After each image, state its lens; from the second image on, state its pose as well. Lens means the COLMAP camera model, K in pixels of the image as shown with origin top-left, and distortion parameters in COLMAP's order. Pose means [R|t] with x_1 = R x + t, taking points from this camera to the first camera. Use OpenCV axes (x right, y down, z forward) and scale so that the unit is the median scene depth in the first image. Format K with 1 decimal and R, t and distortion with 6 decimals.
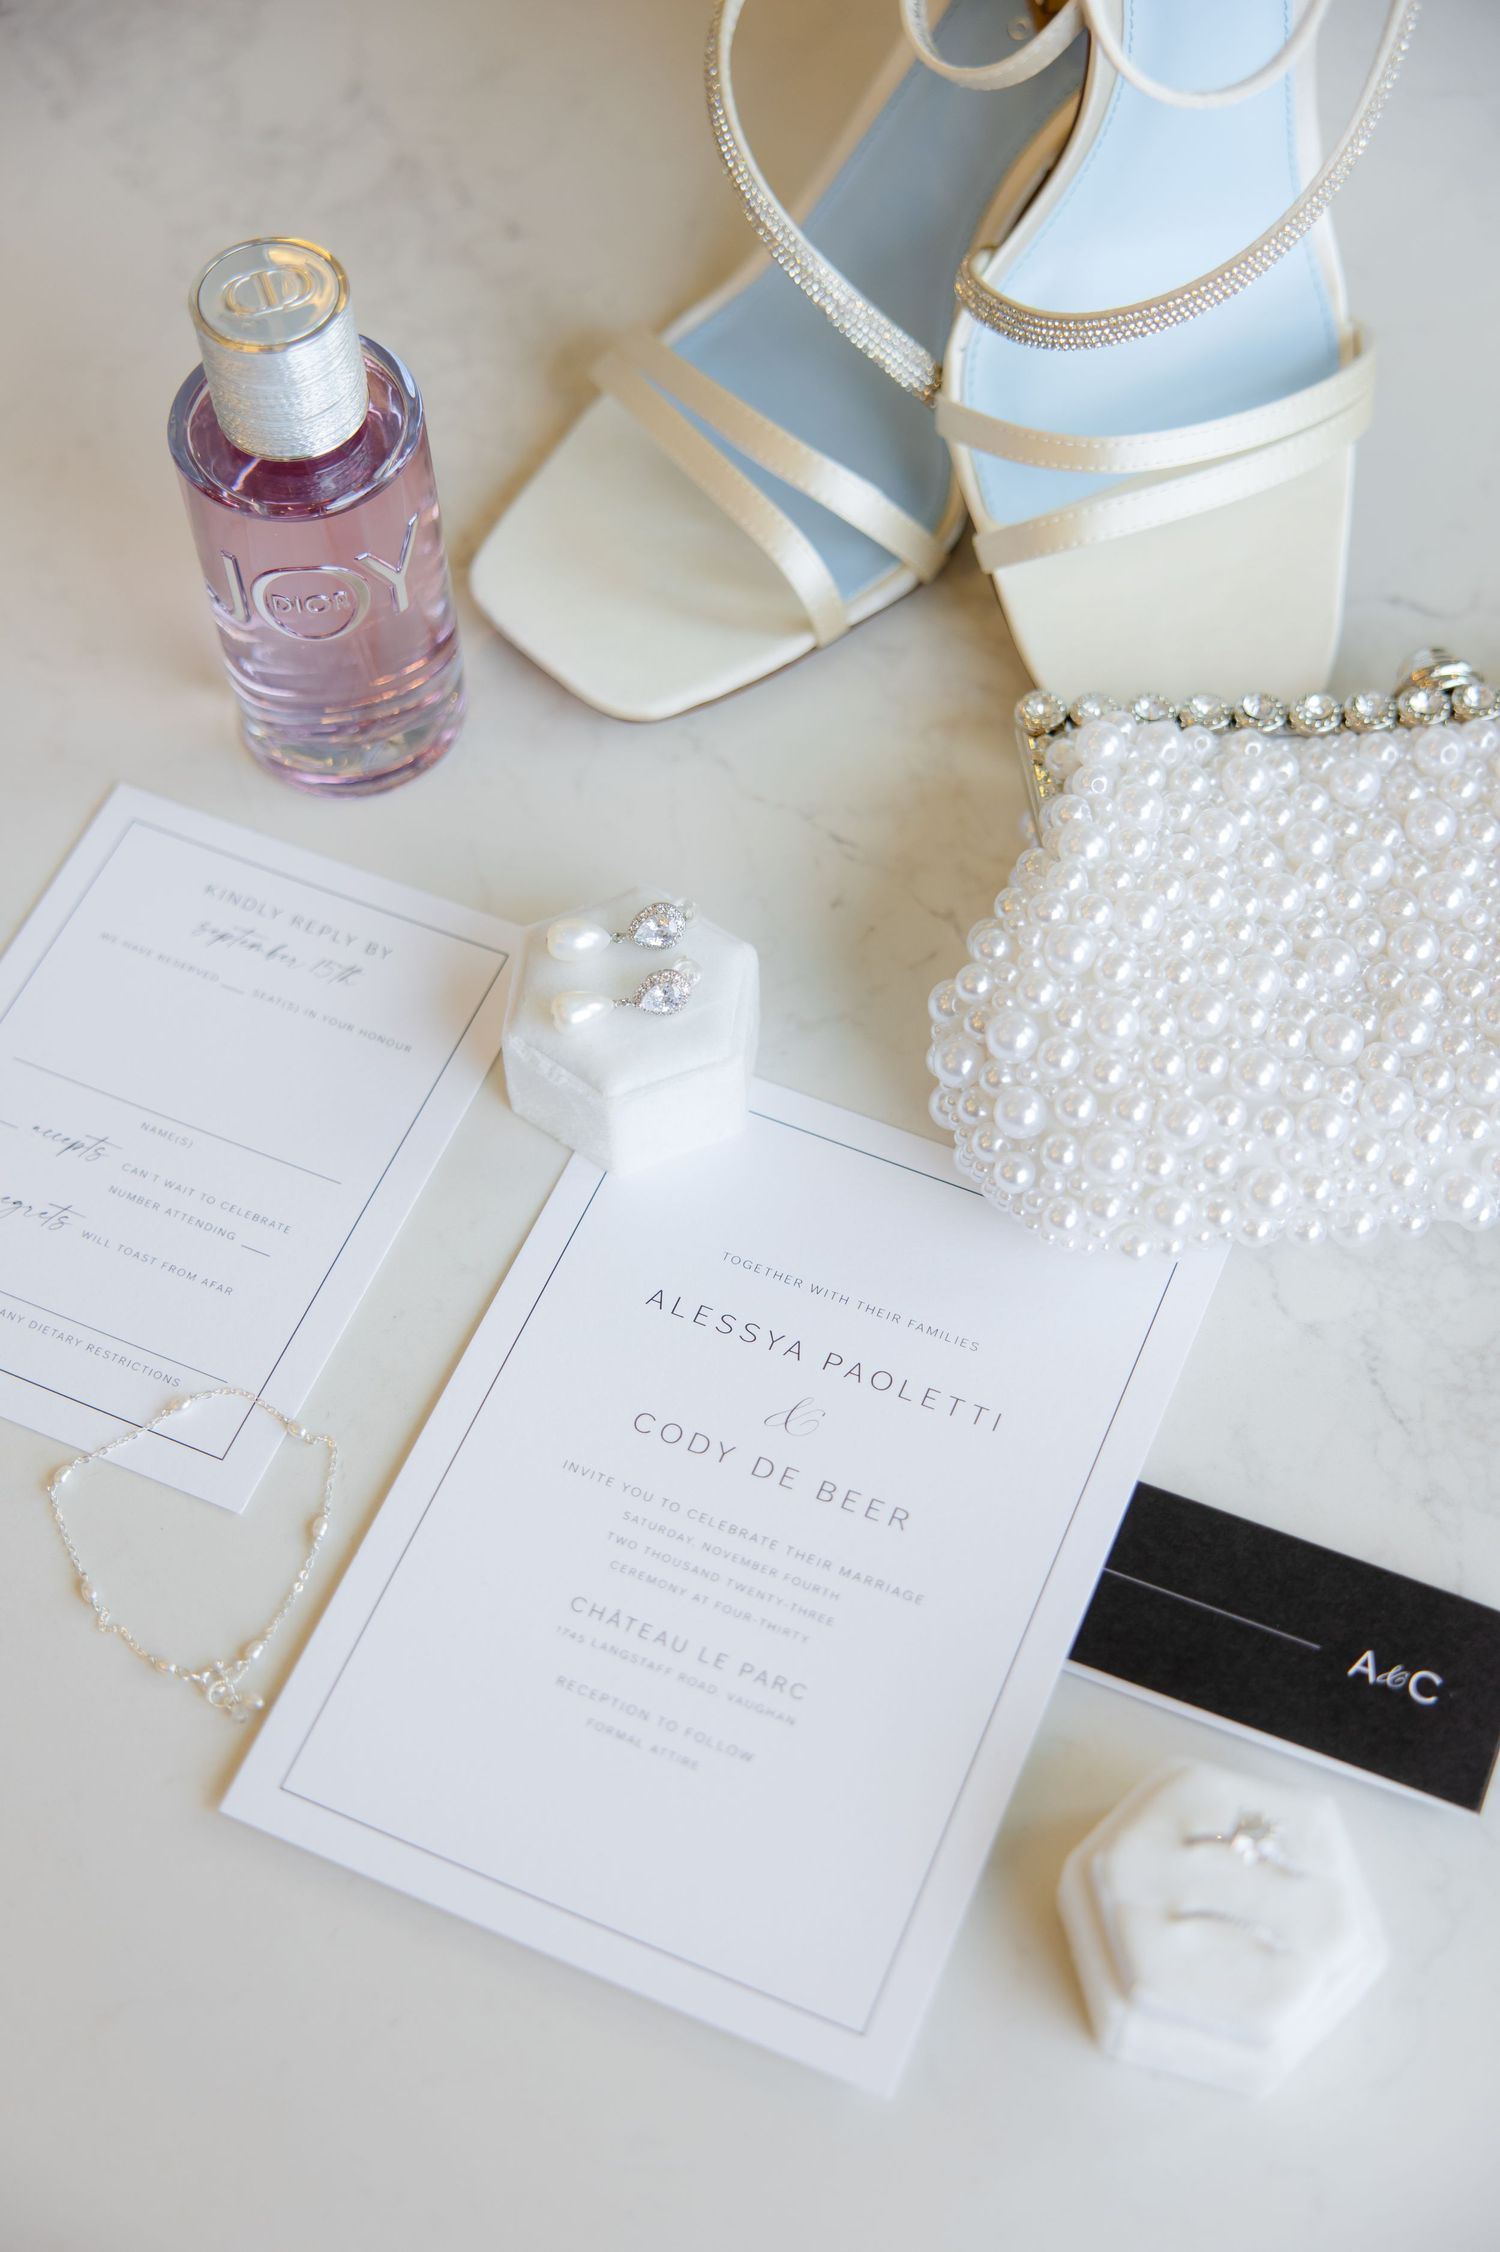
lens RADIAL K [[3012.5, 0, 750.0], [0, 3012.5, 1126.0], [0, 0, 1]] dist [0.023193, 0.059578]
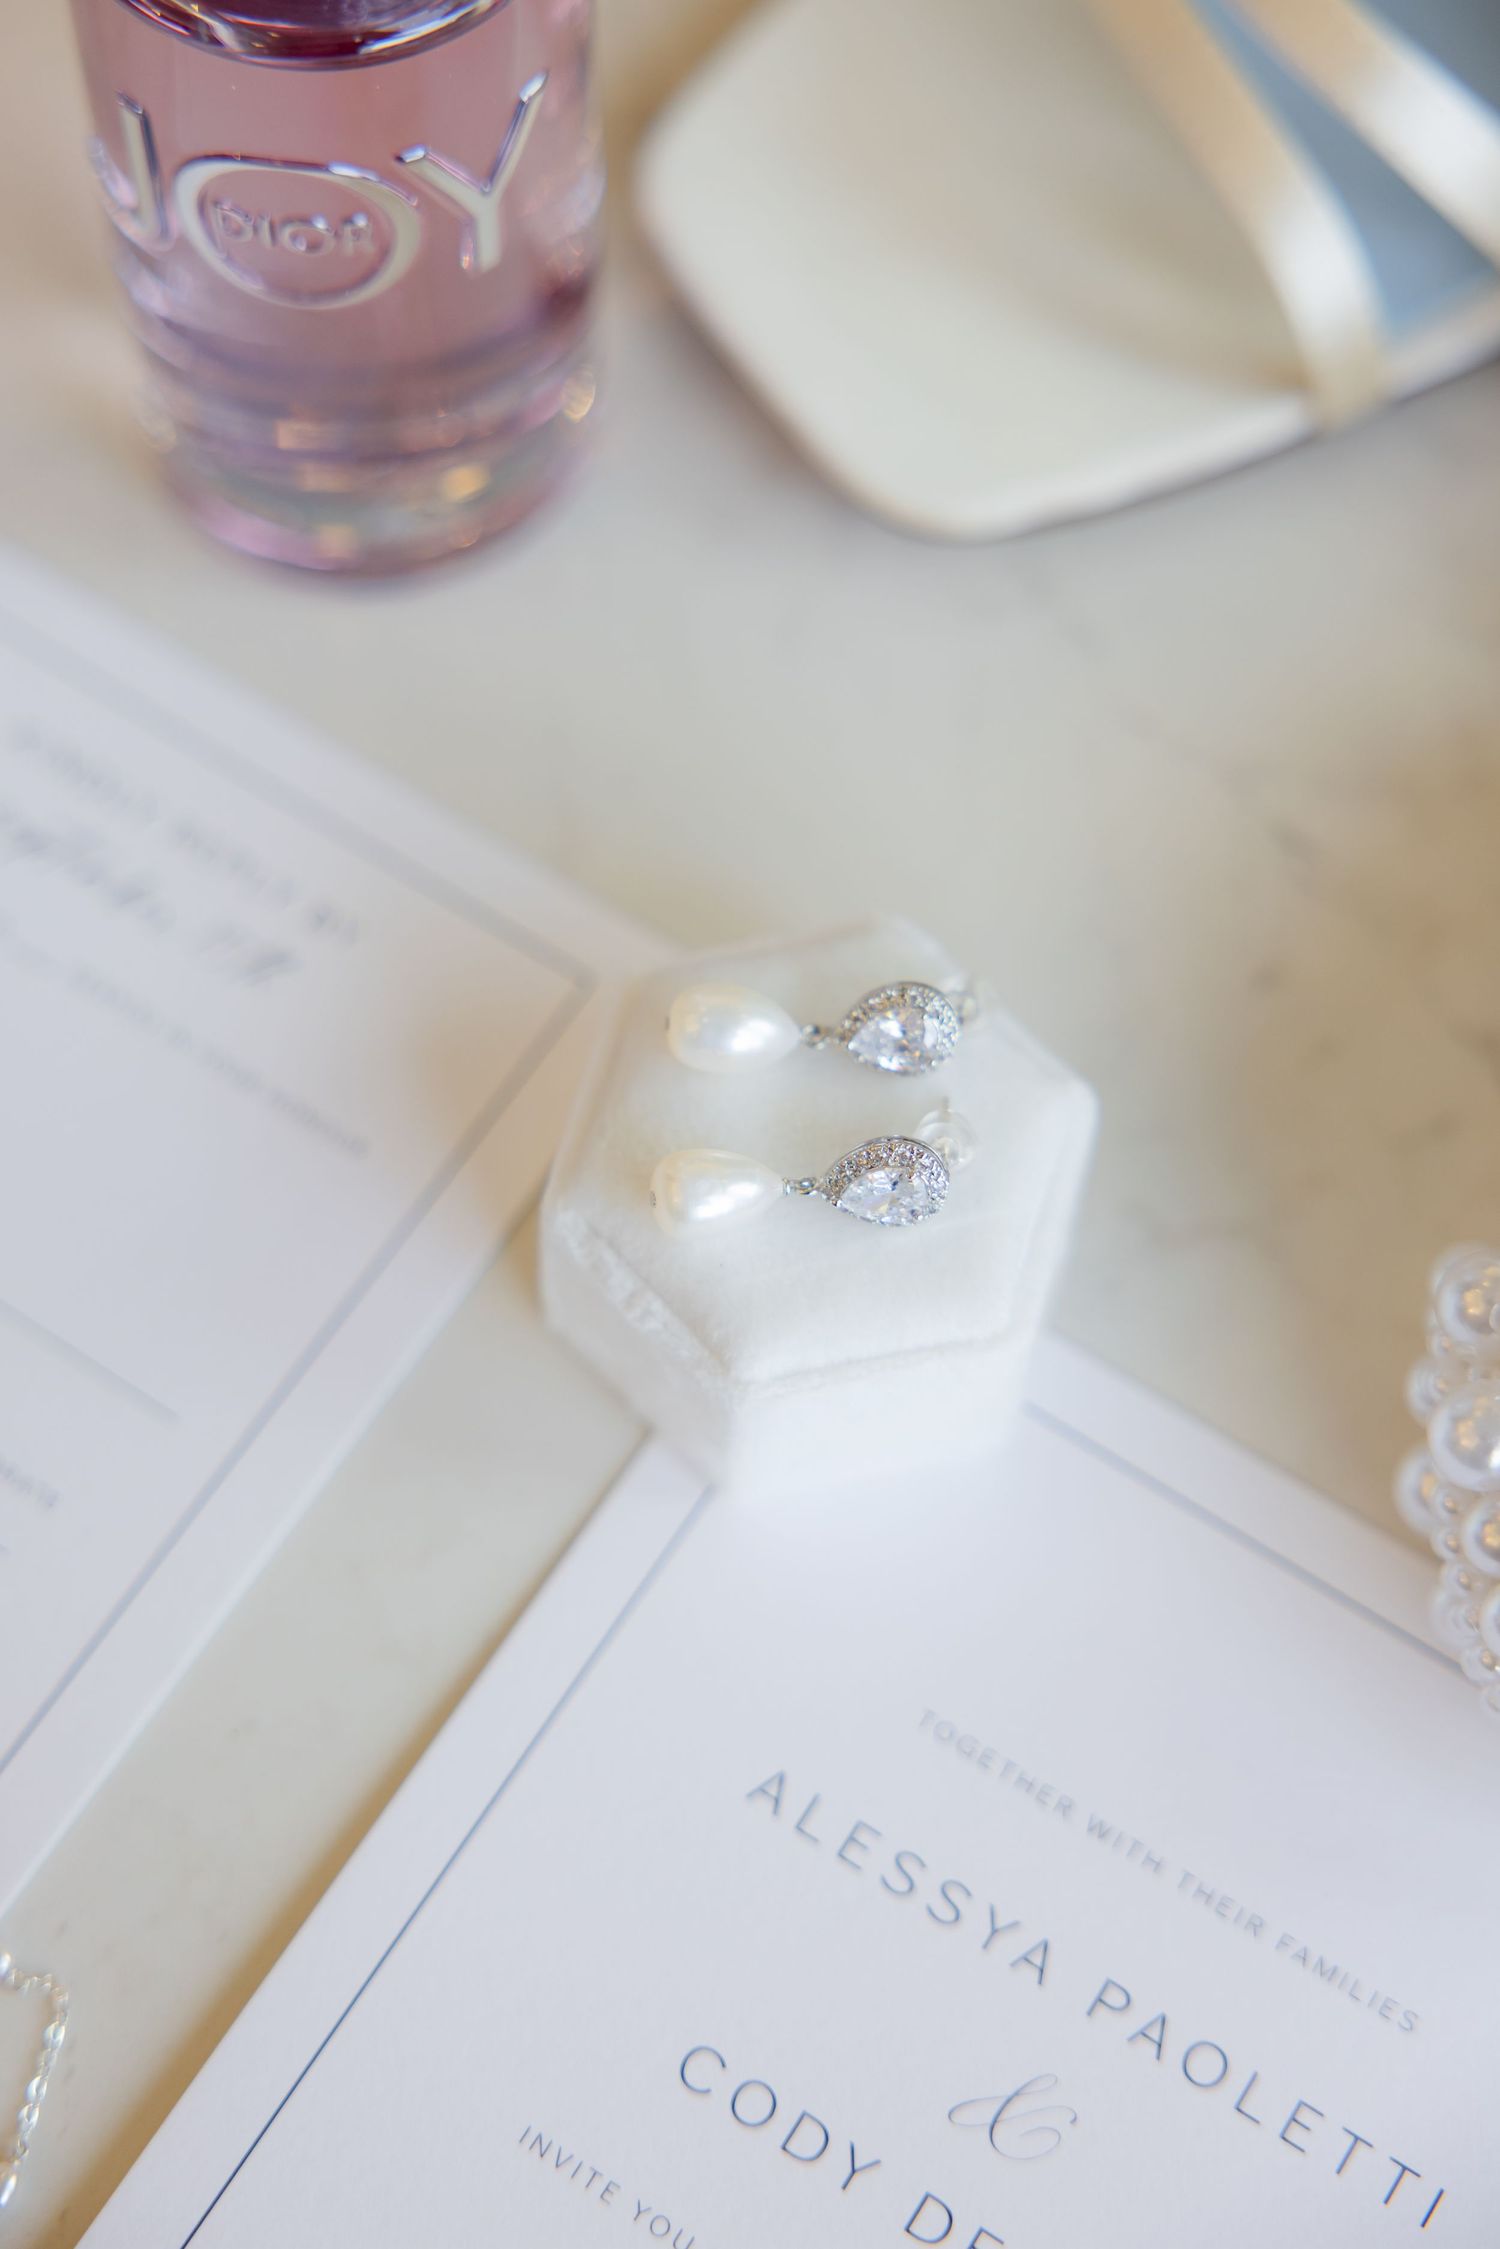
lens RADIAL K [[4183.2, 0, 713.7], [0, 4183.2, 1094.4], [0, 0, 1]] dist [0.018384, 0.108005]
pose [[0.984769, 0.168045, -0.044629, -0.029310], [-0.162858, 0.981390, 0.101735, -0.121618], [0.060894, -0.092917, 0.993810, 0.348772]]
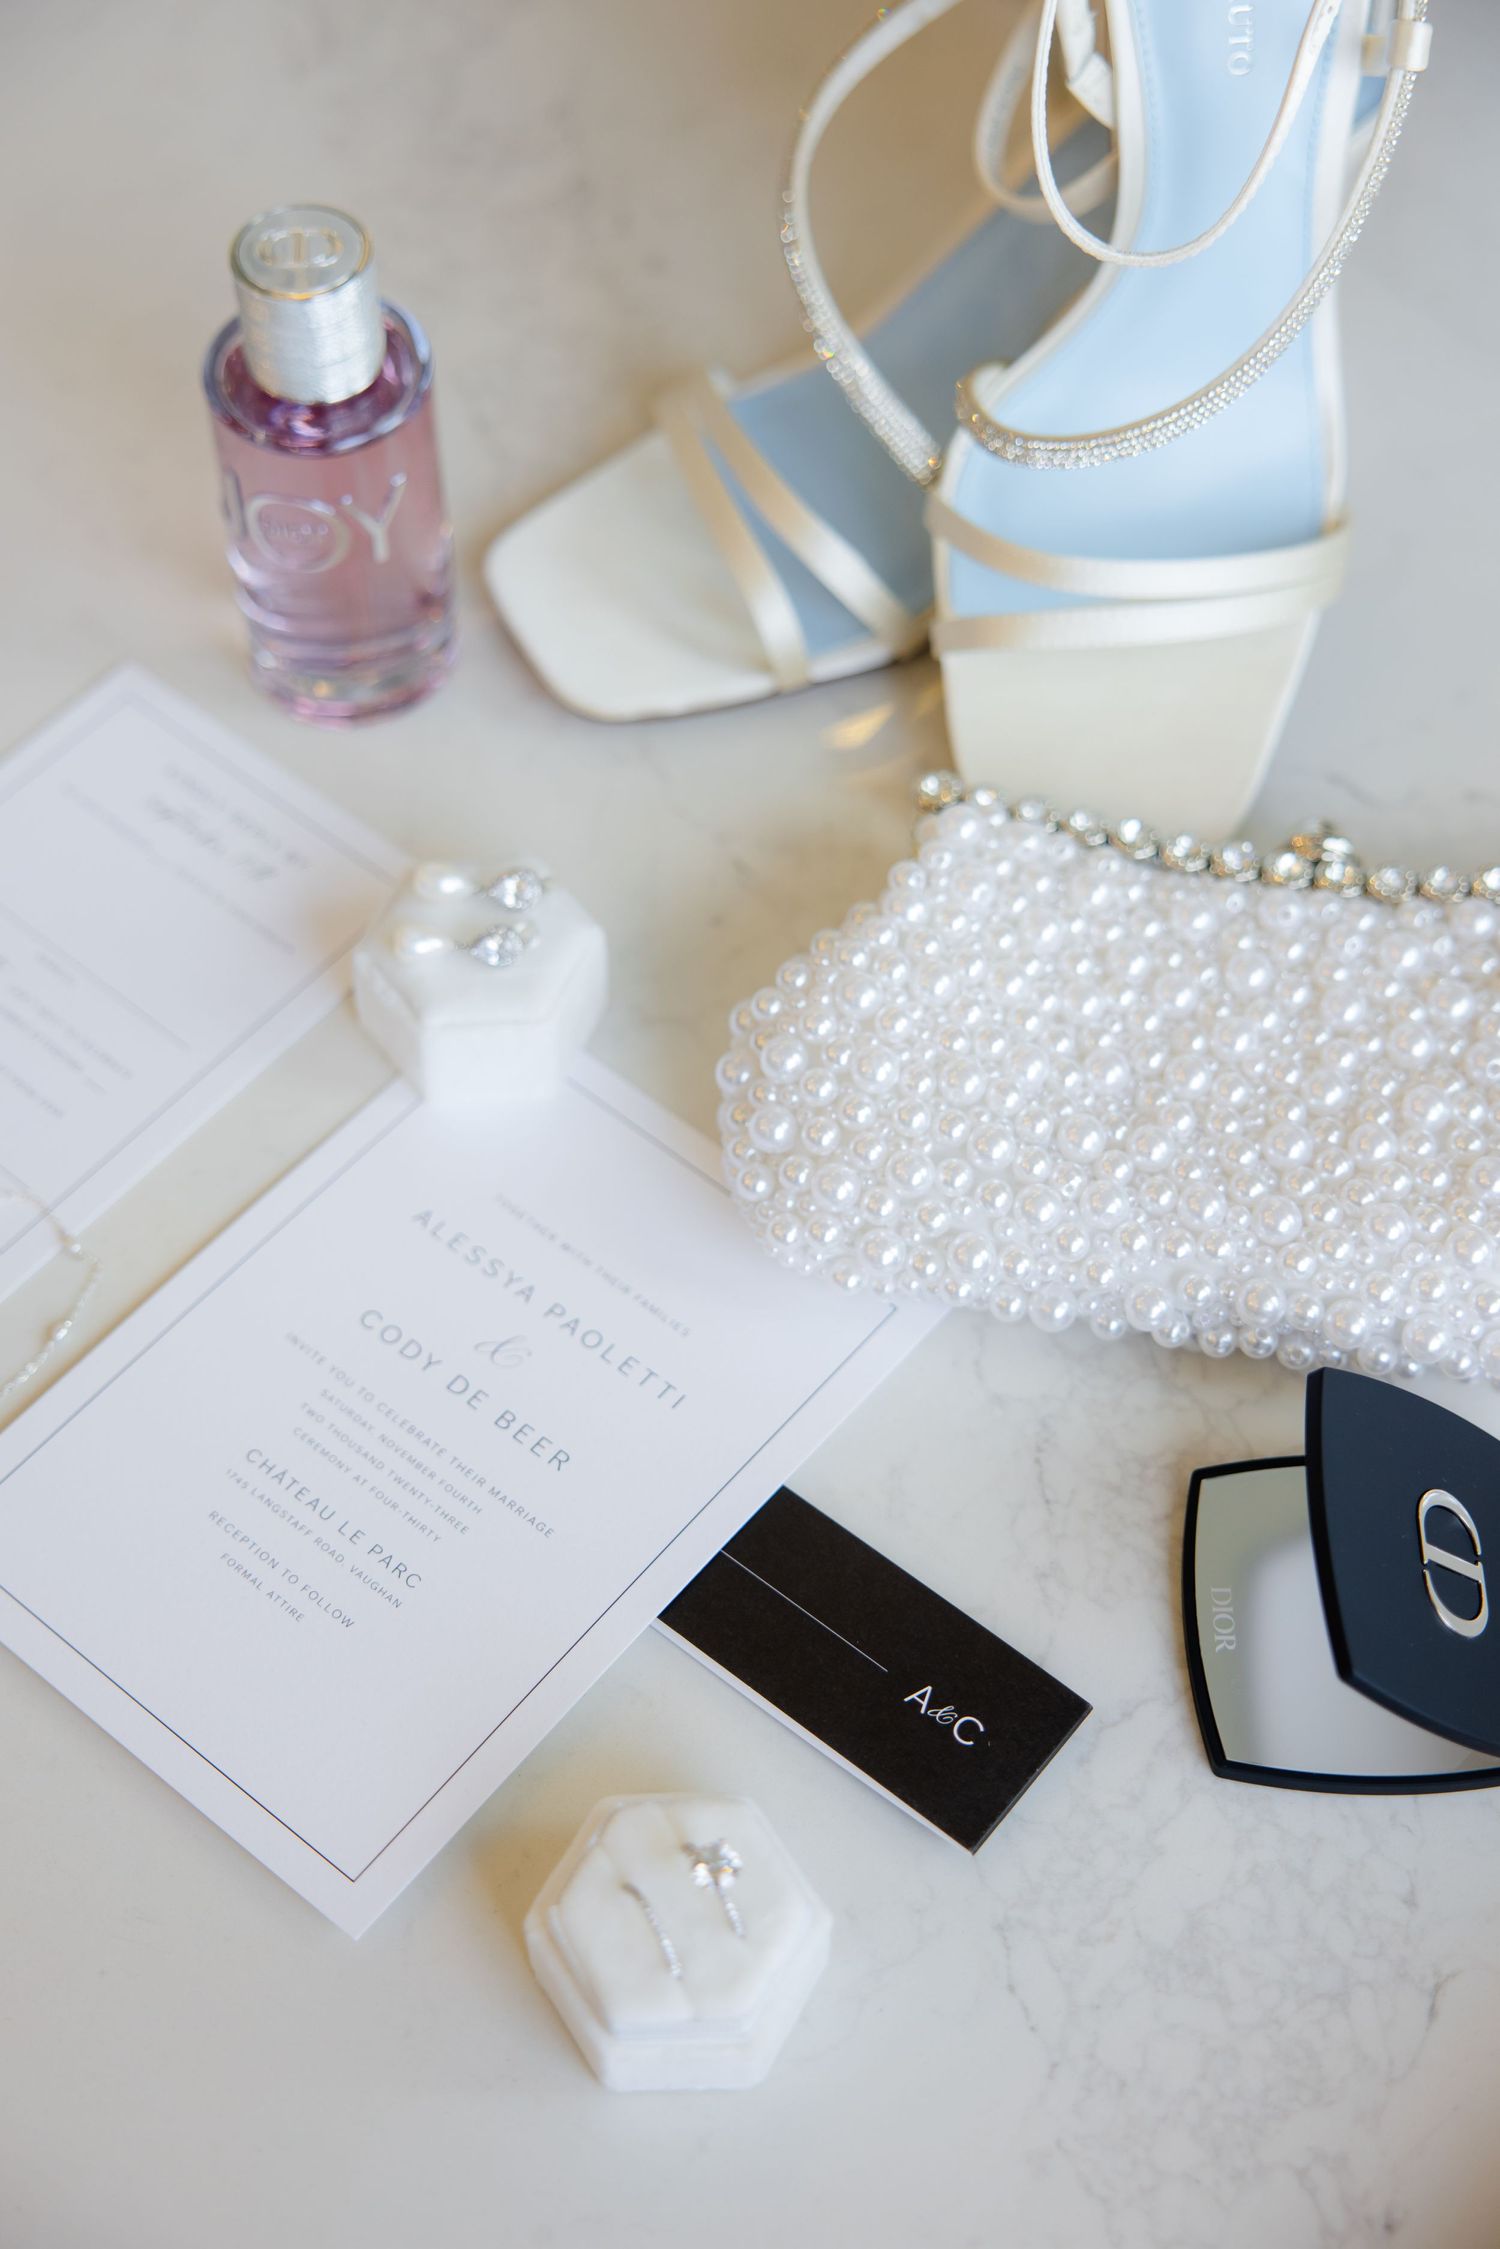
lens RADIAL K [[3281.7, 0, 747.7], [0, 3281.7, 1092.4], [0, 0, 1]] dist [0.001991, 0.216946]
pose [[0.959760, 0.245882, -0.135656, 0.234701], [-0.253483, 0.966442, -0.041660, 0.033878], [0.120860, 0.074369, 0.989880, -0.161617]]
